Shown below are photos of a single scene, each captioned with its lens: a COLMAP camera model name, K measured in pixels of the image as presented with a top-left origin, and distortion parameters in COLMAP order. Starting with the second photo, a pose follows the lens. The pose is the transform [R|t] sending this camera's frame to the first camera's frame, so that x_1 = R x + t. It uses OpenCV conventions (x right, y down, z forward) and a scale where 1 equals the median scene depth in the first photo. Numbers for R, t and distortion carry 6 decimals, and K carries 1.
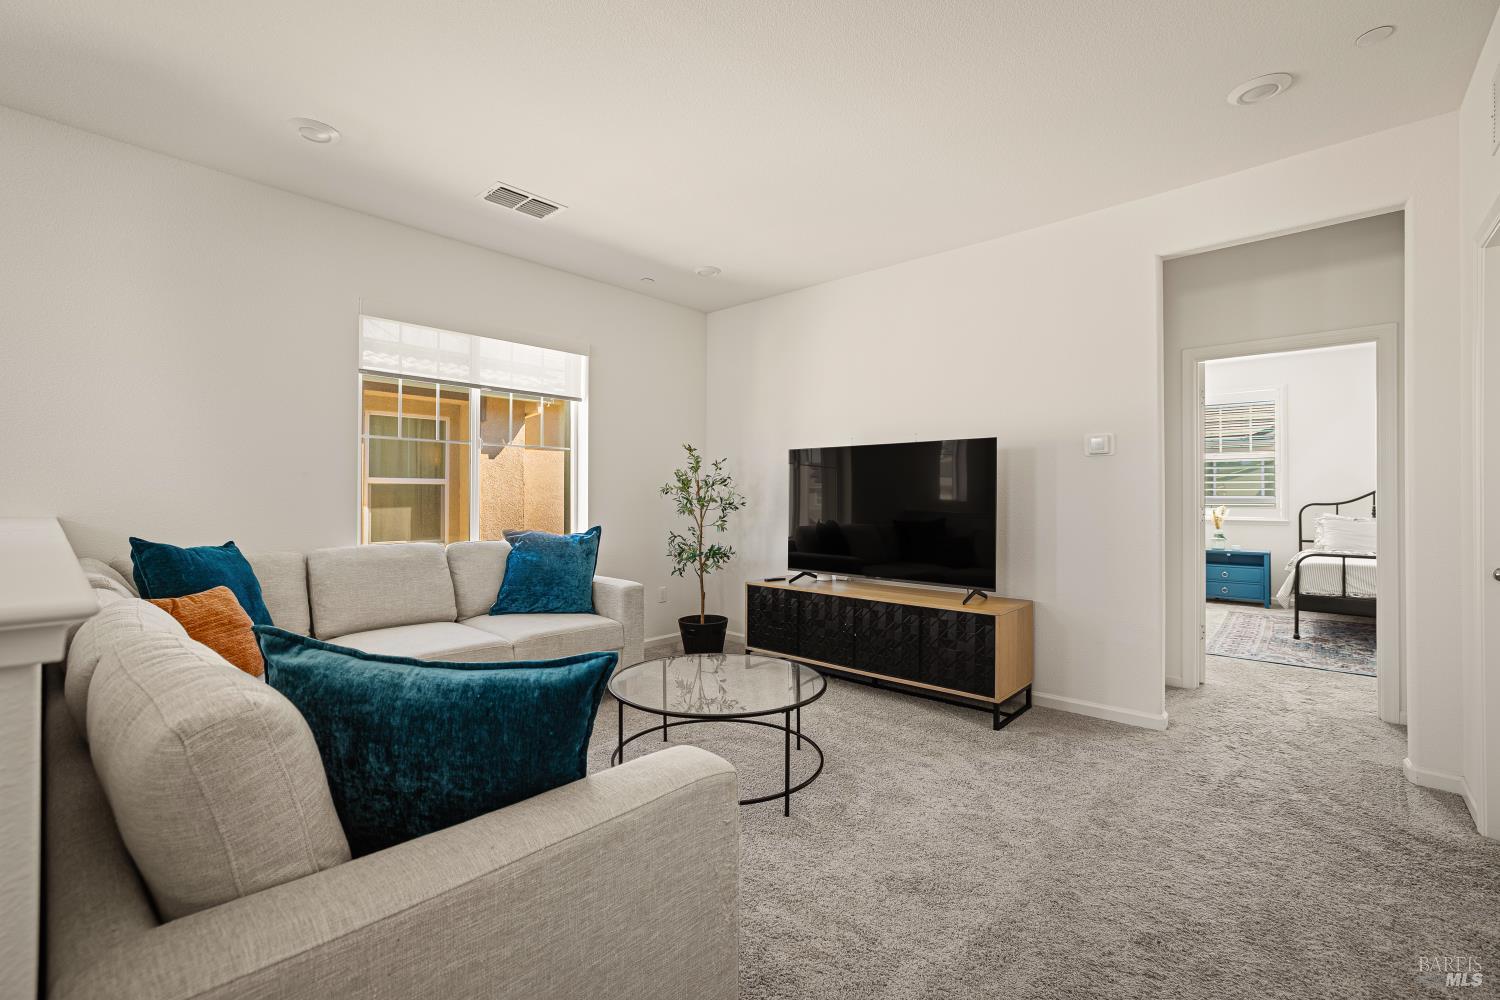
lens RADIAL K [[669.9, 0, 746.3], [0, 669.9, 501.8], [0, 0, 1]] dist [-0.008102, 0.005253]
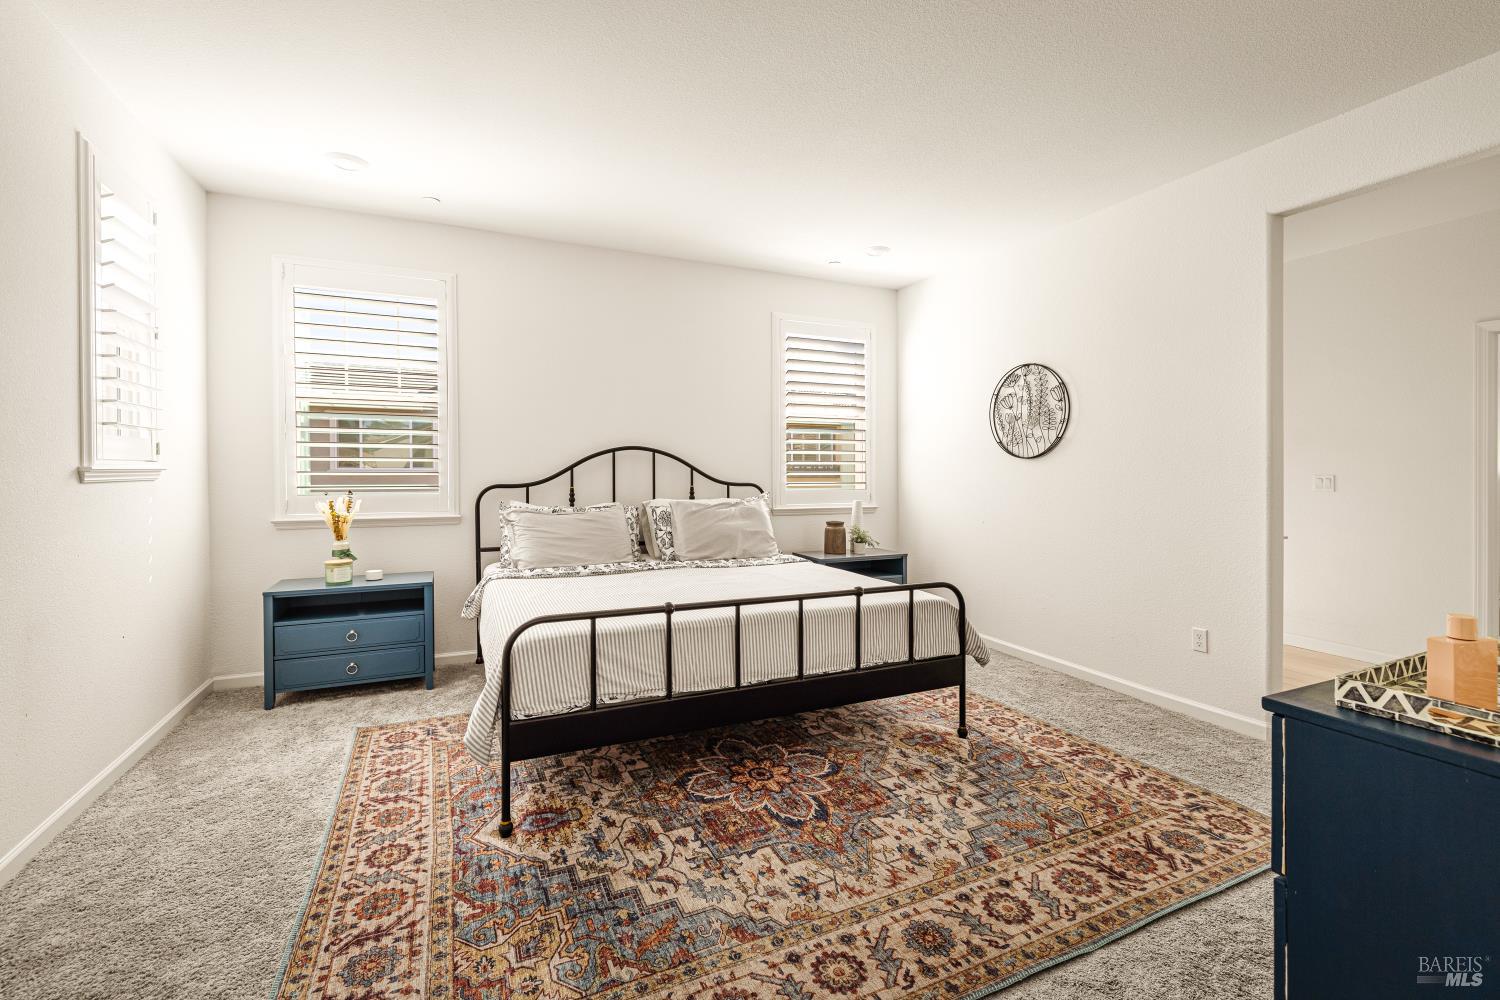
lens RADIAL K [[627.1, 0, 720.0], [0, 627.1, 478.2], [0, 0, 1]] dist [-0.001948, 0.000359]
pose [[0.438033, -0.008913, 0.898915, 0.661914], [0.001439, 0.999957, 0.009213, -0.012162], [-0.898958, -0.002742, 0.438027, 0.874644]]
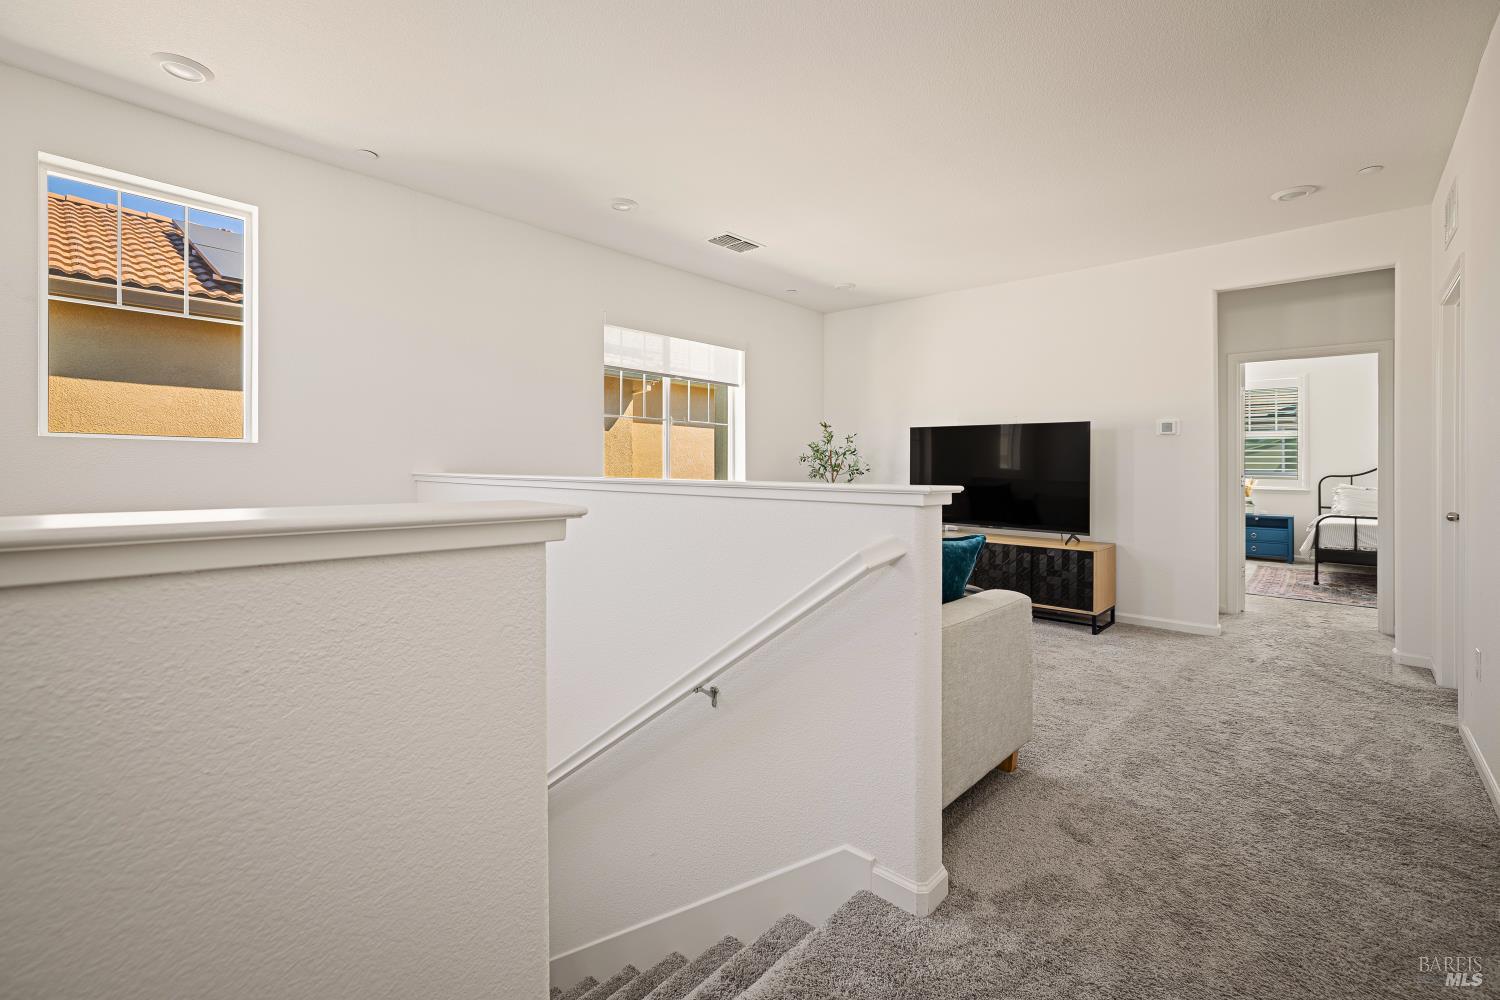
lens RADIAL K [[669.9, 0, 740.0], [0, 669.9, 465.8], [0, 0, 1]] dist [-0.008102, 0.005253]
pose [[0.999708, 0.010754, -0.021659, -0.250677], [-0.010941, 0.999904, -0.008550, 0.010151], [0.021565, 0.008785, 0.999729, -0.299763]]
